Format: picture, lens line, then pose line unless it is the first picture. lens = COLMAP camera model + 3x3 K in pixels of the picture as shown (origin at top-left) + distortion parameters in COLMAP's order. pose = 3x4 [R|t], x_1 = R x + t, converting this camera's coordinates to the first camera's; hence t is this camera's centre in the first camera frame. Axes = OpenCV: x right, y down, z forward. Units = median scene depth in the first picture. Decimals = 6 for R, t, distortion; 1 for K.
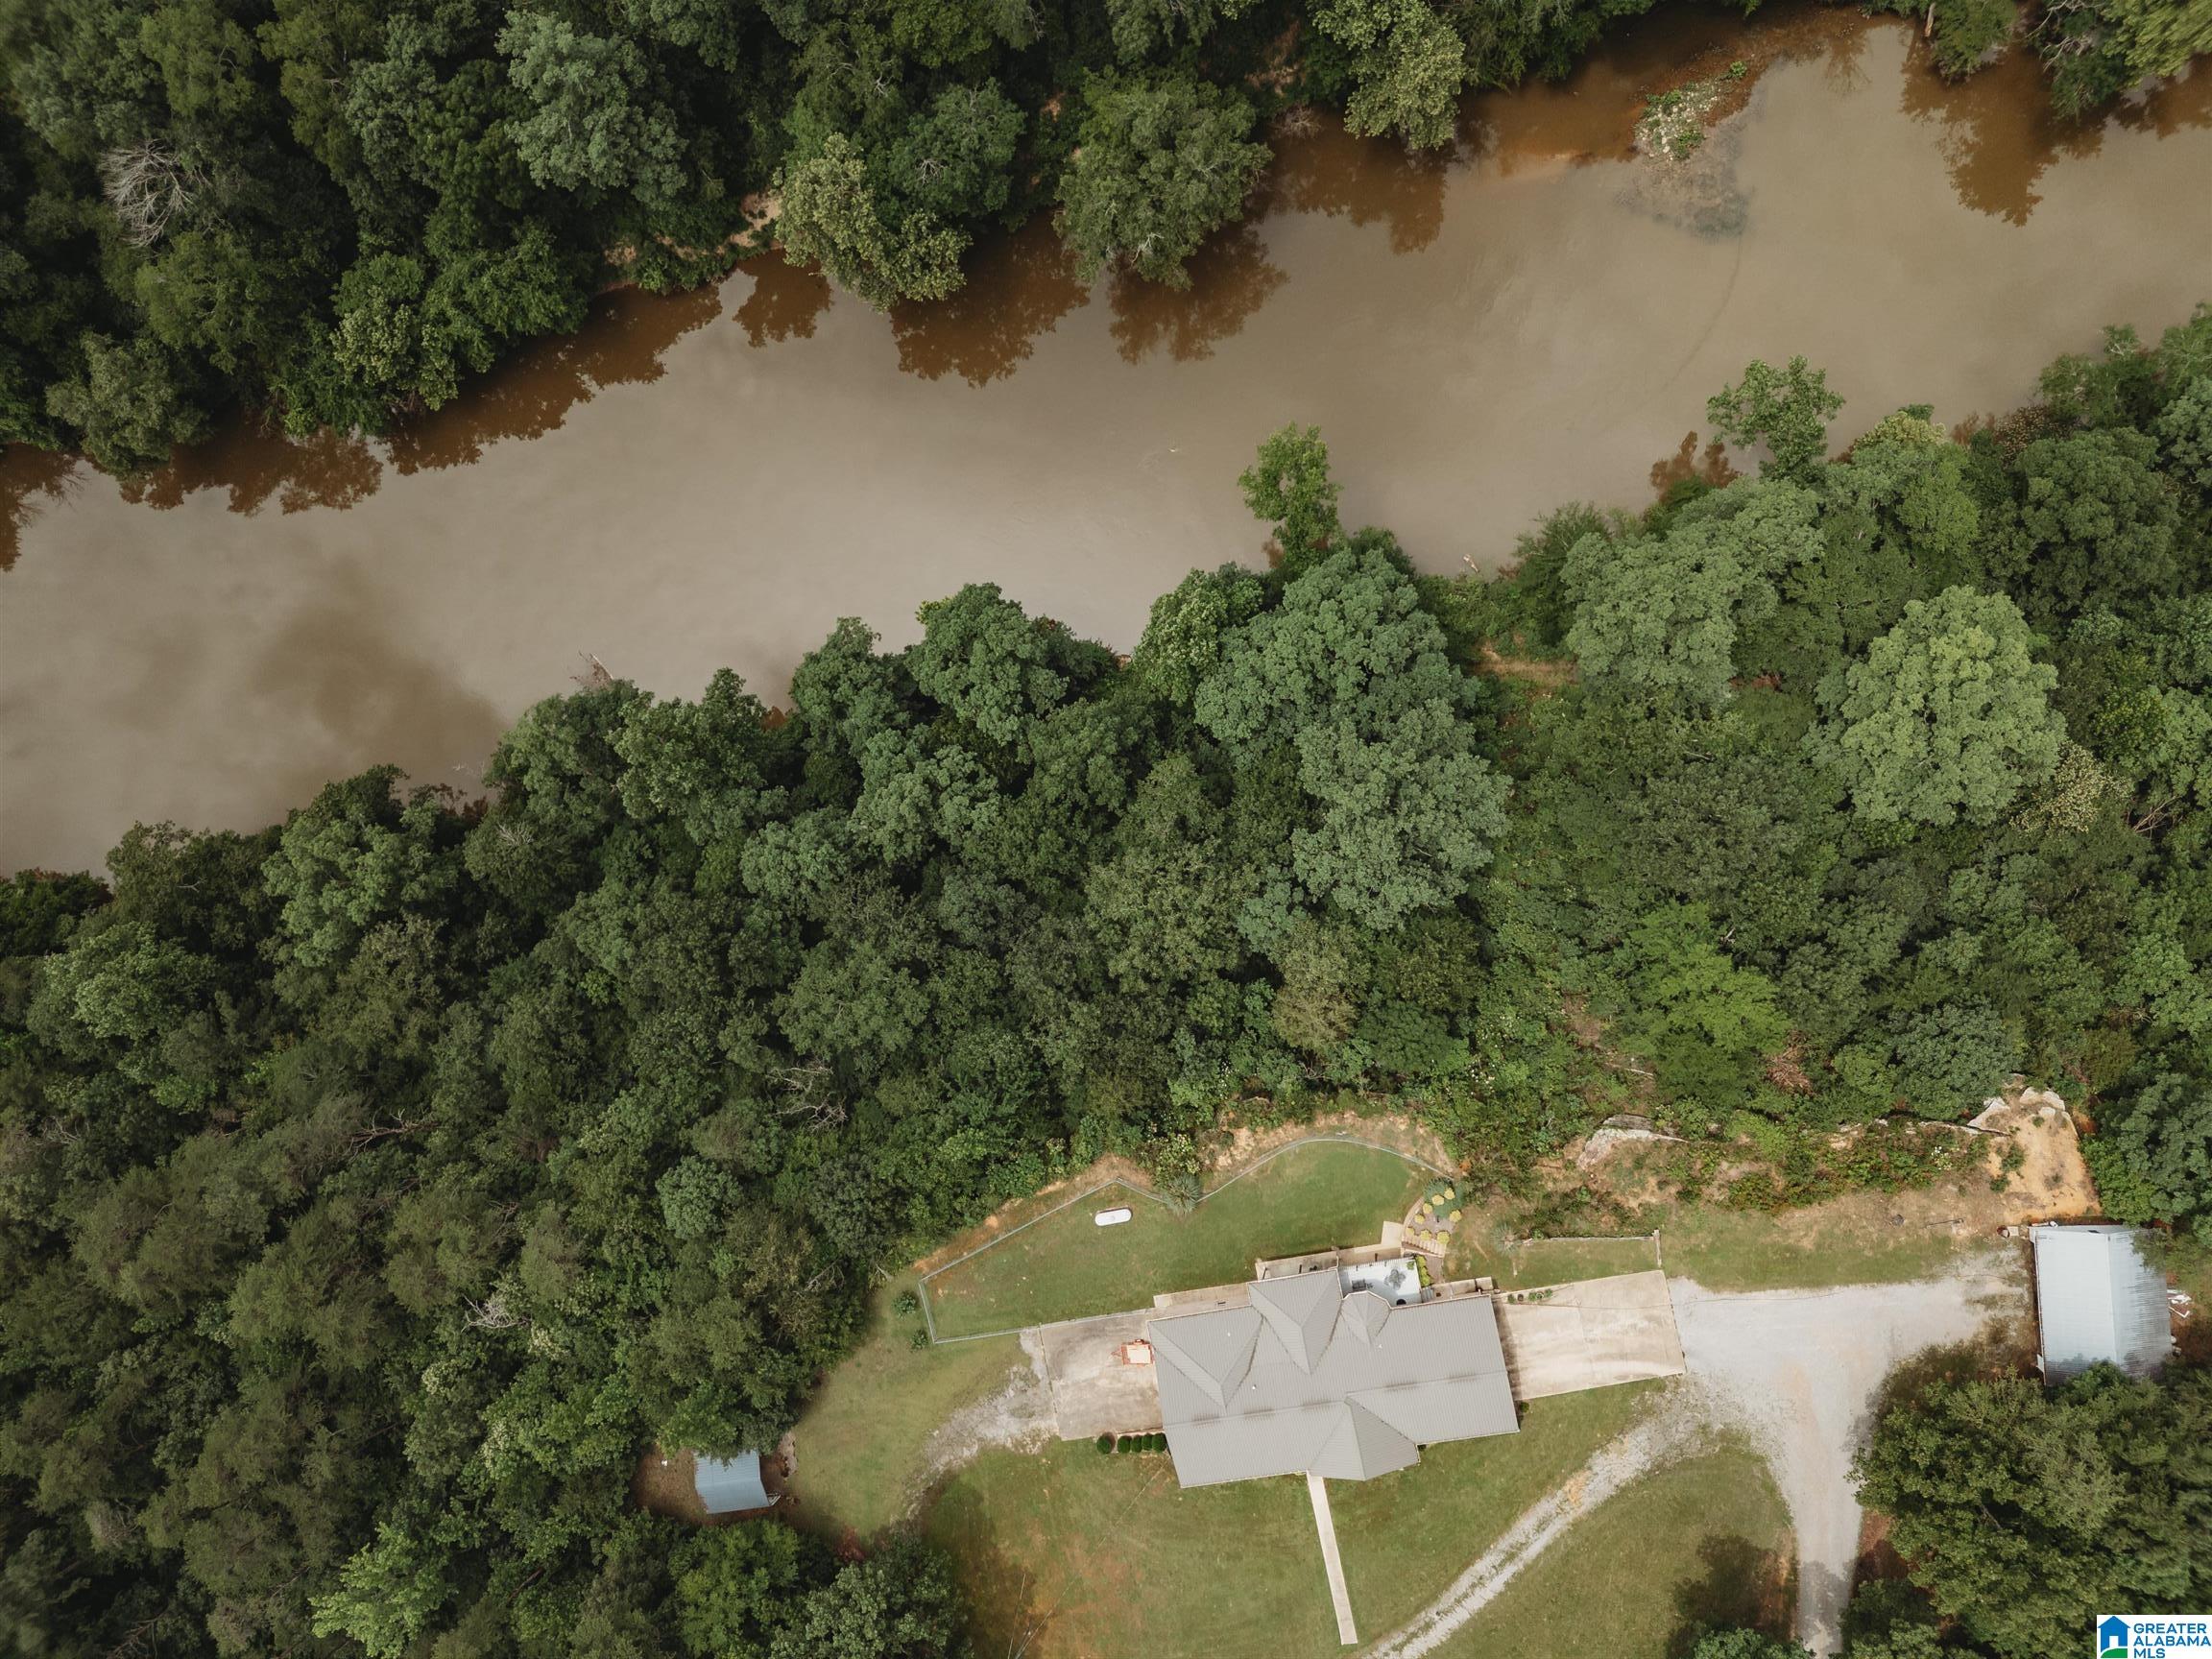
lens RADIAL K [[1550.0, 0, 1107.0], [0, 1550.0, 830.8], [0, 0, 1]] dist [0.065168, -0.062253]
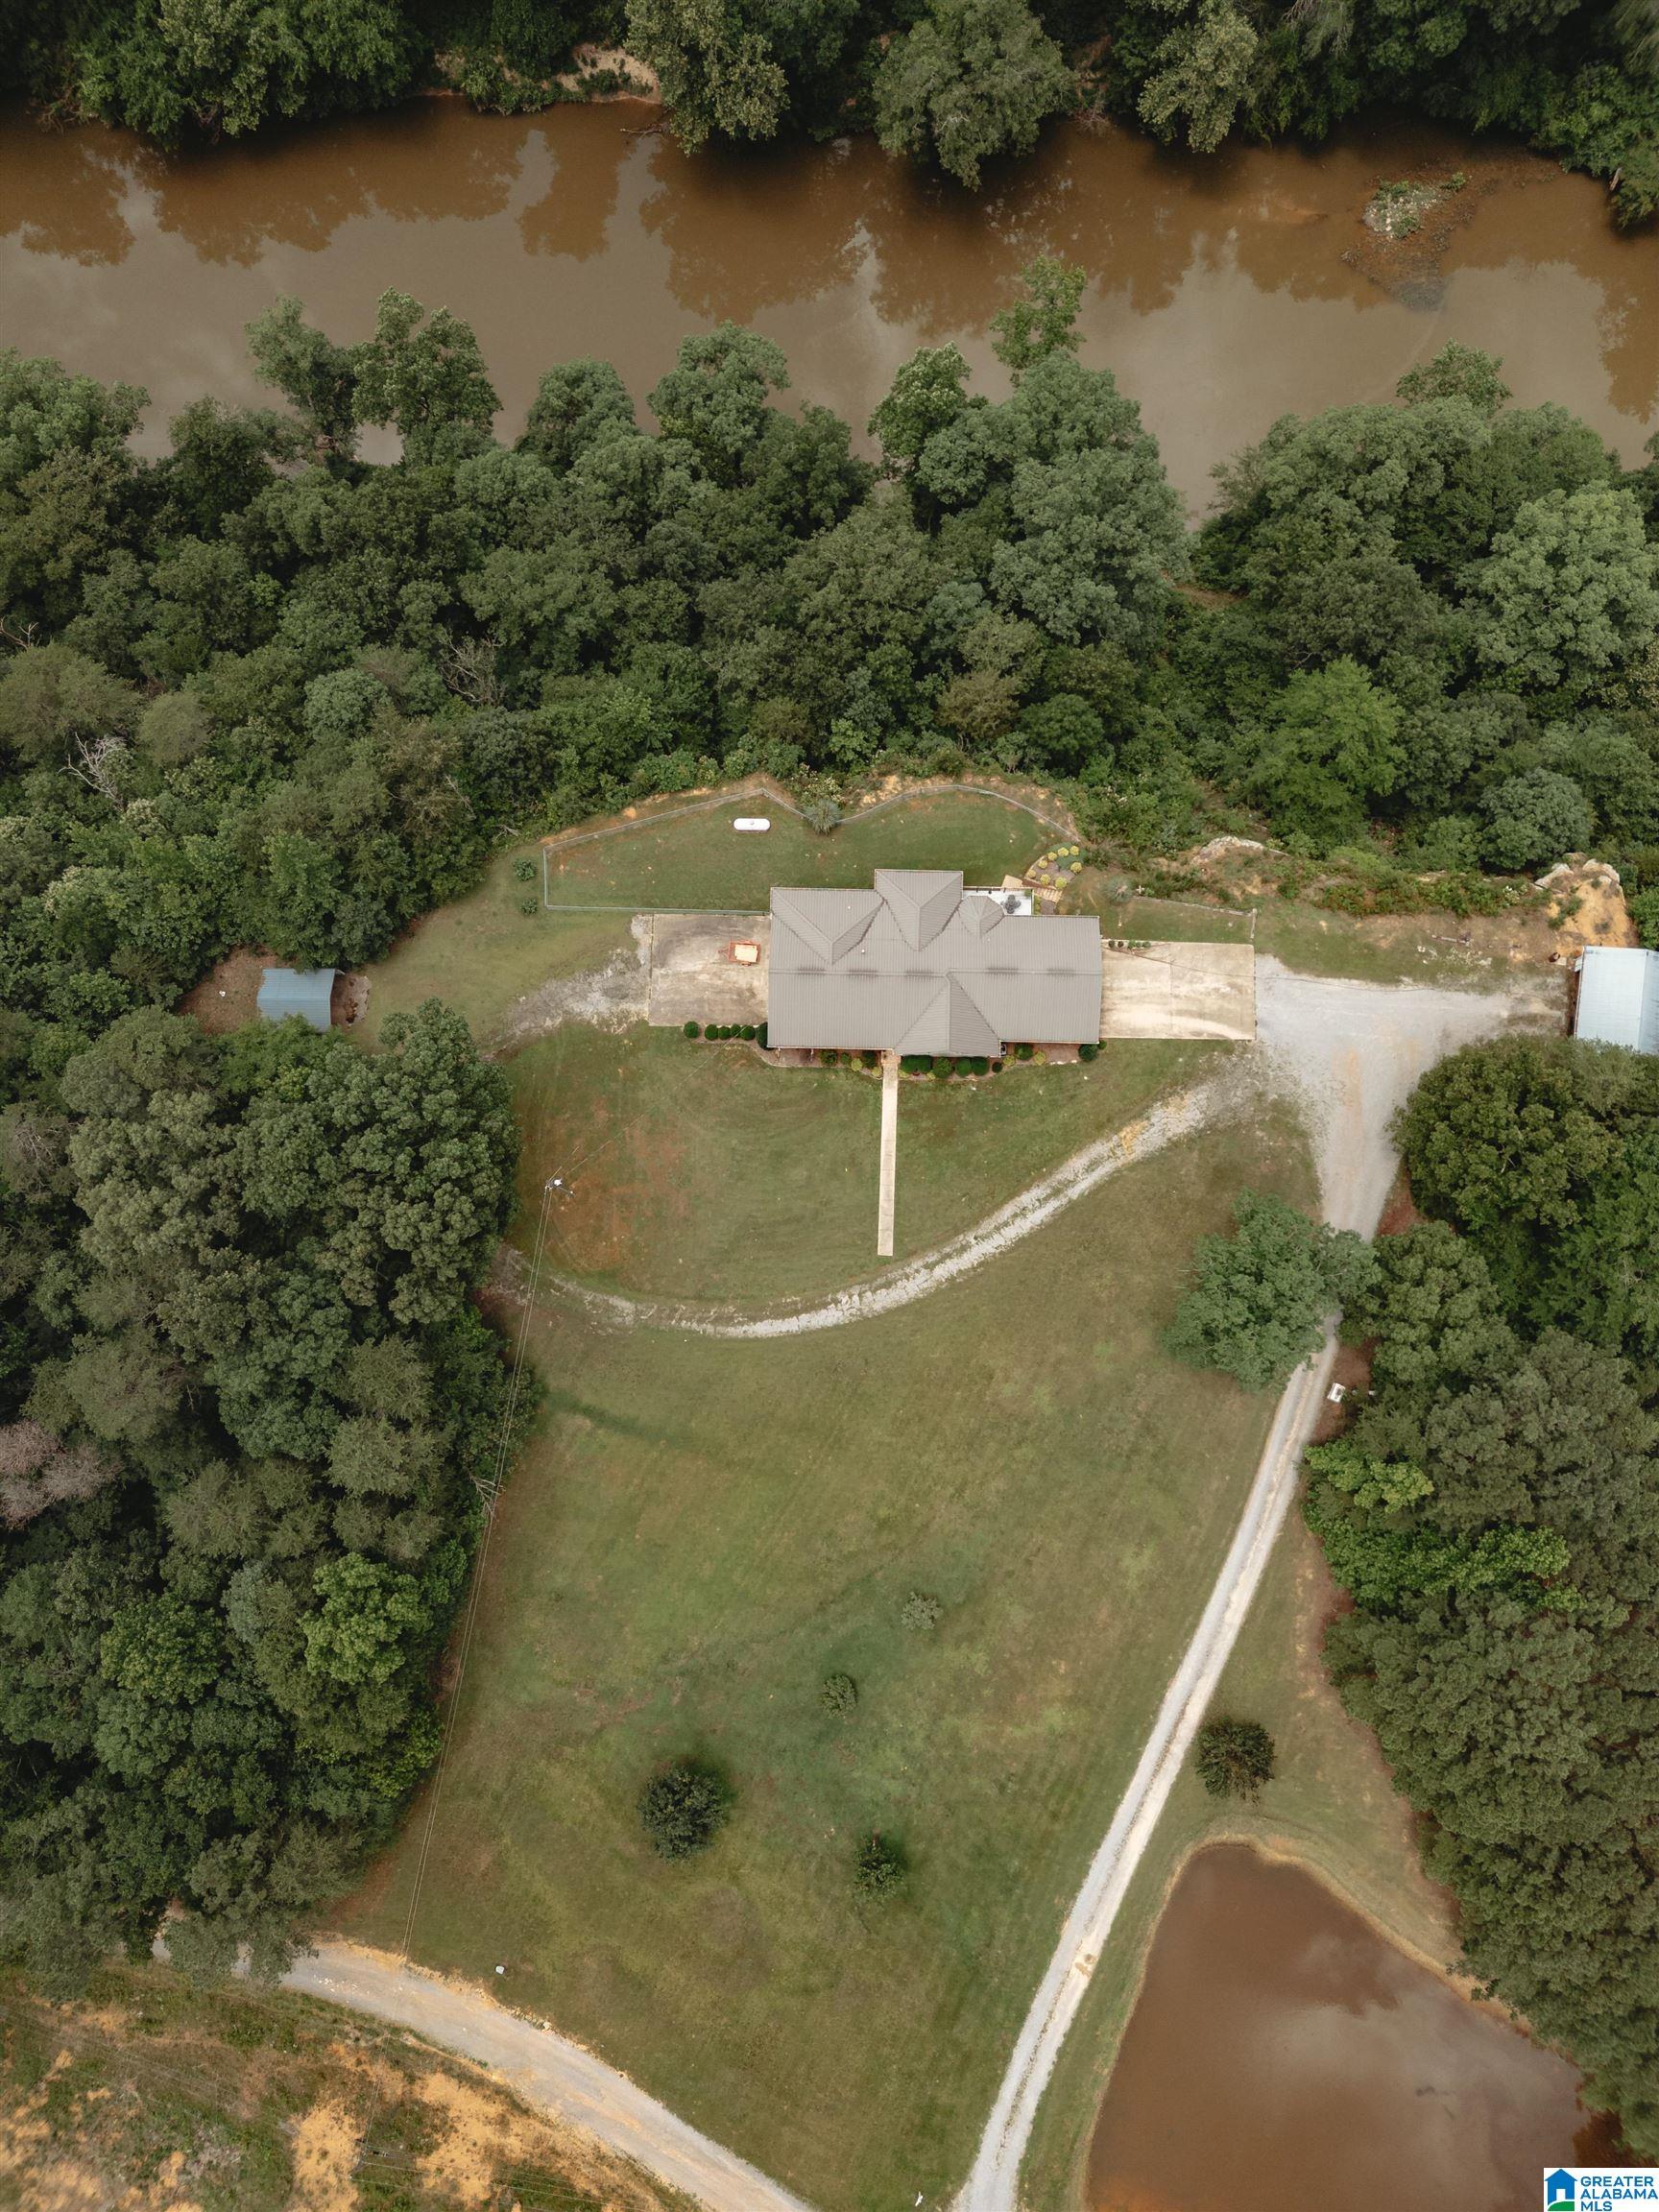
lens RADIAL K [[1550.0, 0, 827.8], [0, 1550.0, 1115.8], [0, 0, 1]] dist [0.065168, -0.062253]
pose [[0.961779, 0.246723, 0.118778, -0.021503], [-0.227315, 0.961240, -0.156030, 0.572633], [-0.152671, 0.123066, 0.980585, 0.010670]]
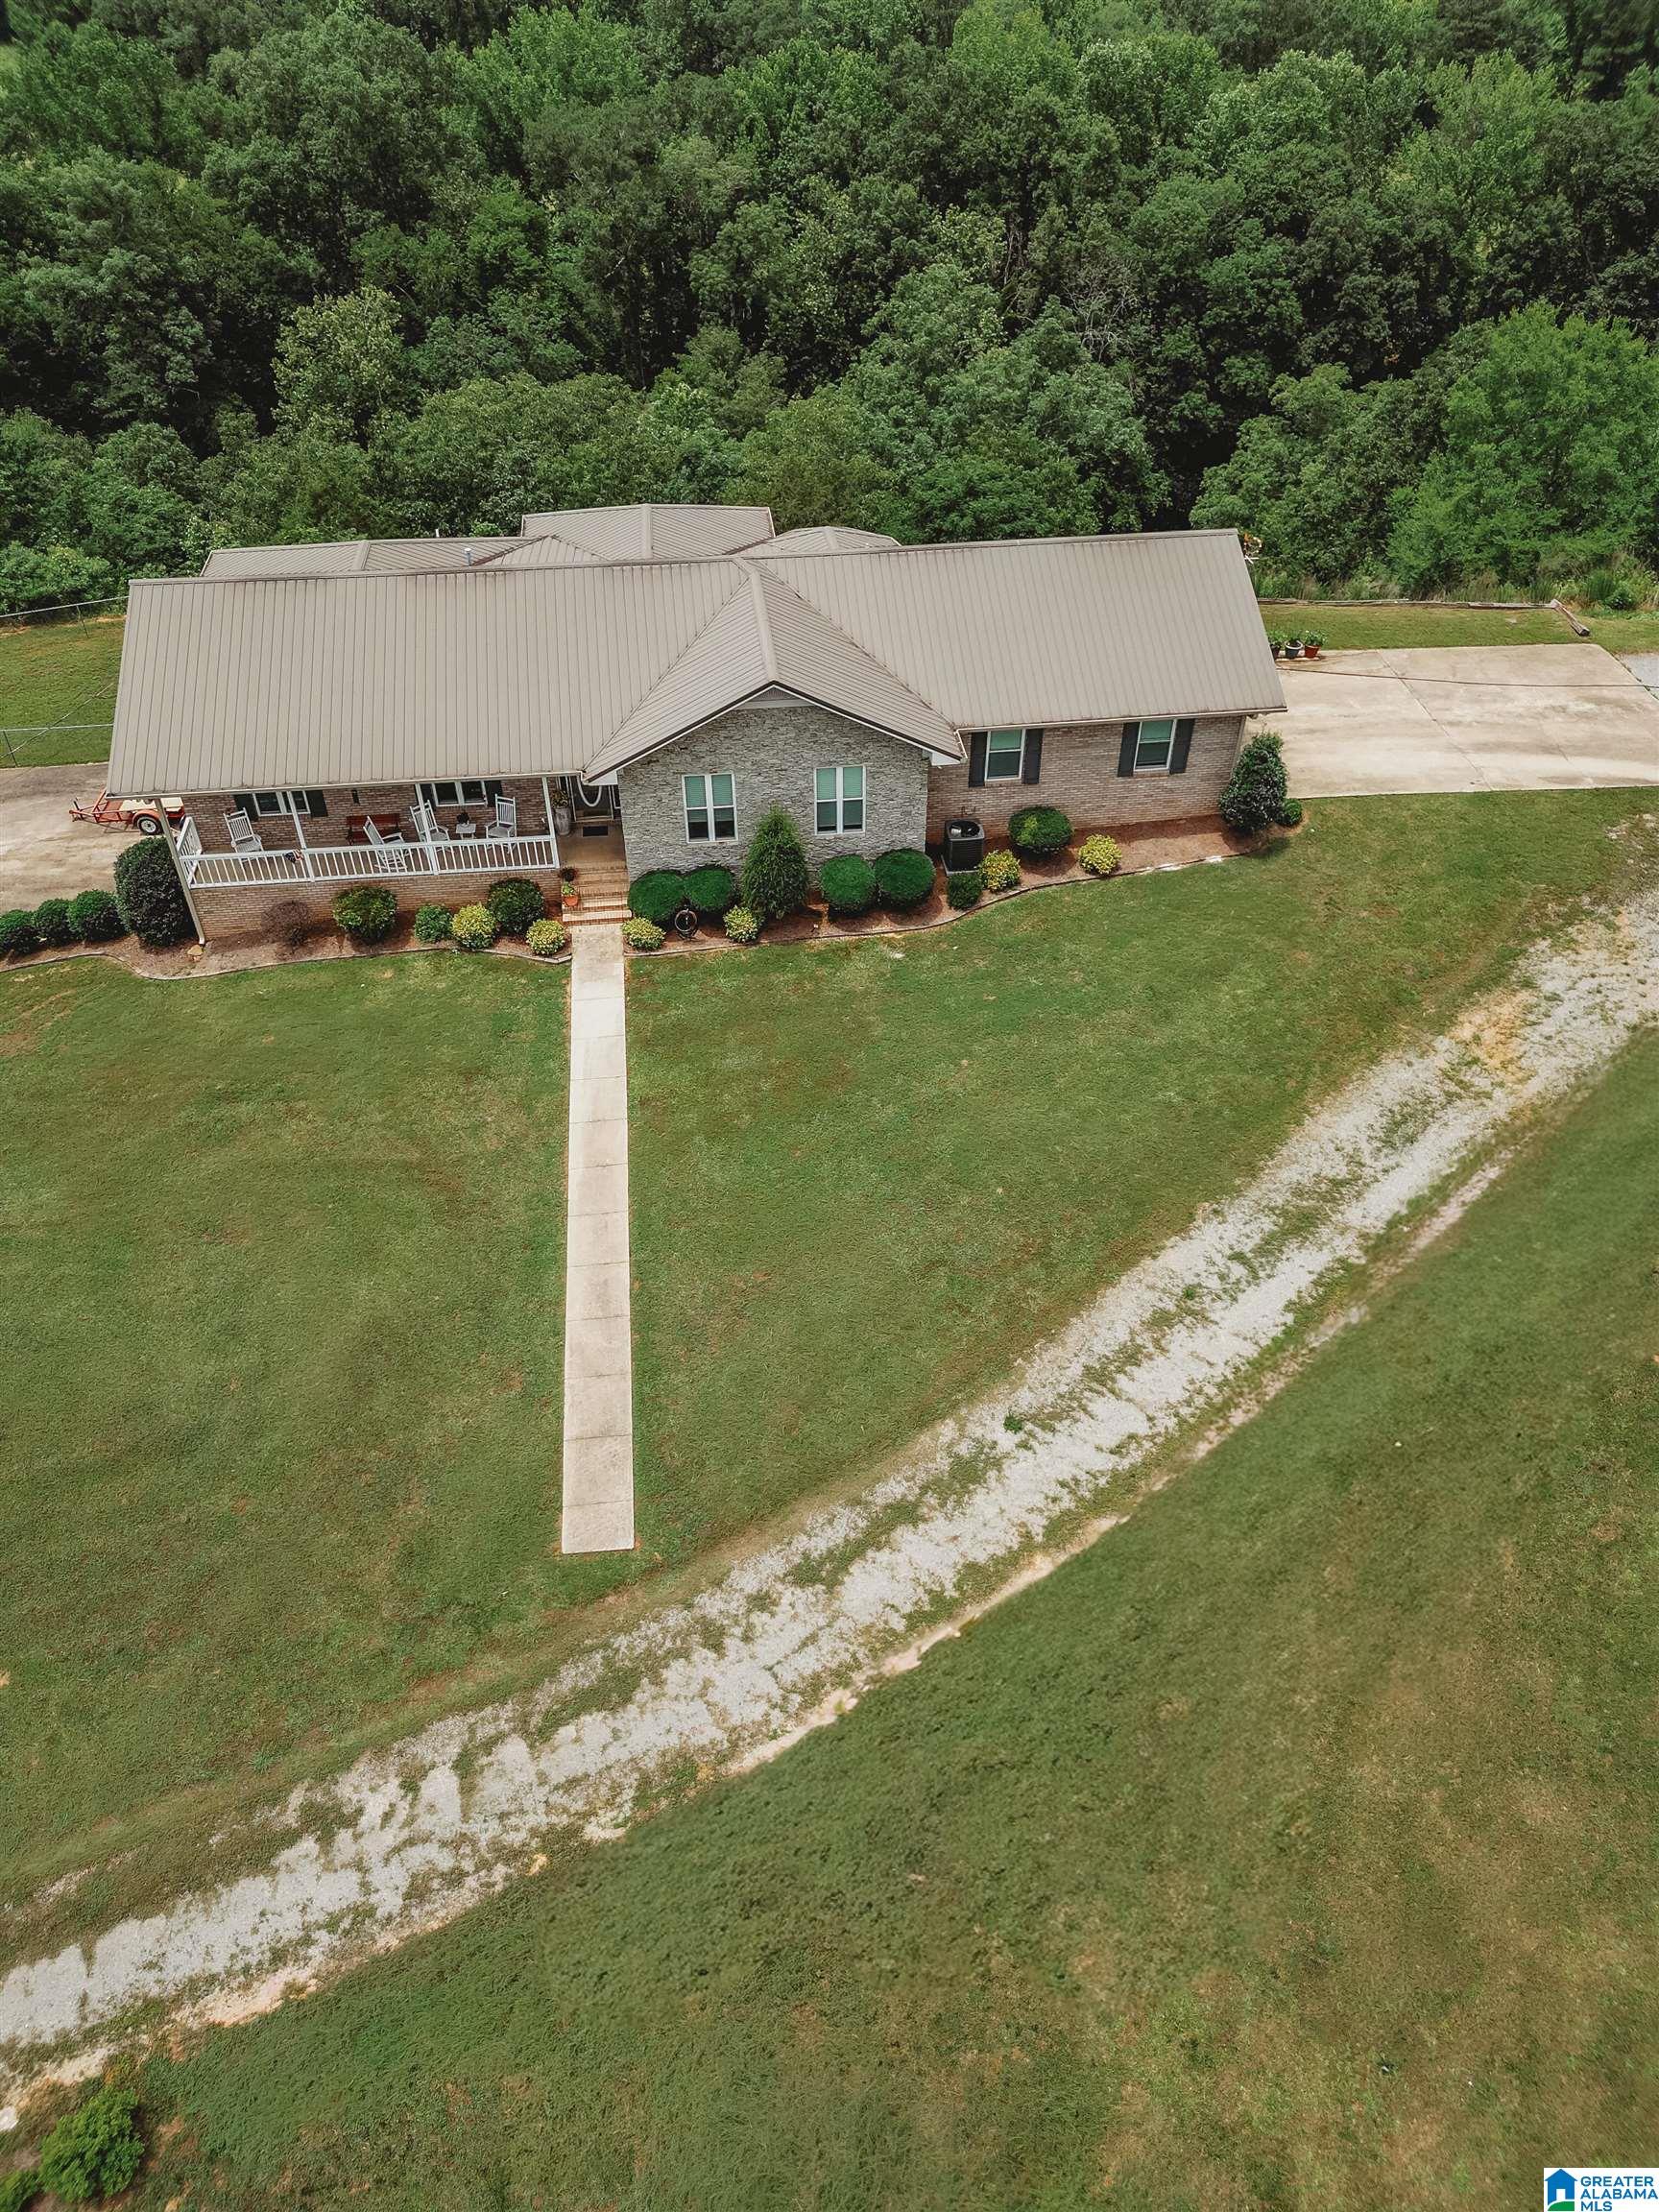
lens RADIAL K [[1550.0, 0, 828.5], [0, 1550.0, 1095.8], [0, 0, 1]] dist [0.065168, -0.062253]
pose [[0.982396, 0.182914, 0.037960, 0.159797], [-0.093000, 0.655089, -0.749806, 0.605779], [-0.162017, 0.733076, 0.660568, 0.783927]]
